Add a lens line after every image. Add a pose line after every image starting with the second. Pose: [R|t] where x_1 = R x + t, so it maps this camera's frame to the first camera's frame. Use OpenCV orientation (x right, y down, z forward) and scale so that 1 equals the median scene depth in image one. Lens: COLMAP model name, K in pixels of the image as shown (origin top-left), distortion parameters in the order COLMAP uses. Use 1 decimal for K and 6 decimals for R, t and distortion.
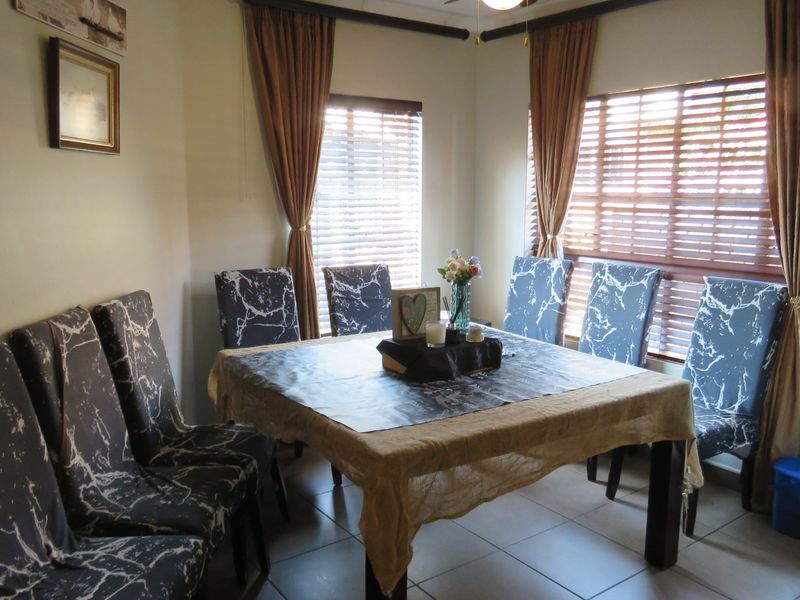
lens RADIAL K [[687.0, 0, 401.5], [0, 687.0, 297.1], [0, 0, 1]] dist [0.010785, -0.005372]
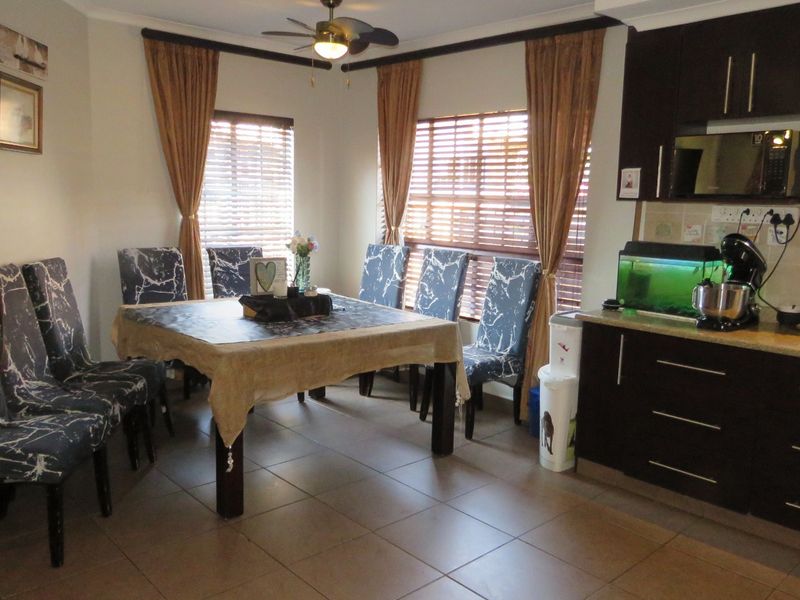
lens RADIAL K [[687.0, 0, 397.4], [0, 687.0, 302.1], [0, 0, 1]] dist [0.010785, -0.005372]
pose [[0.994133, 0.005026, 0.108046, 0.113451], [-0.004672, 0.999983, -0.003527, 0.069056], [-0.108062, 0.003001, 0.994140, -0.342683]]
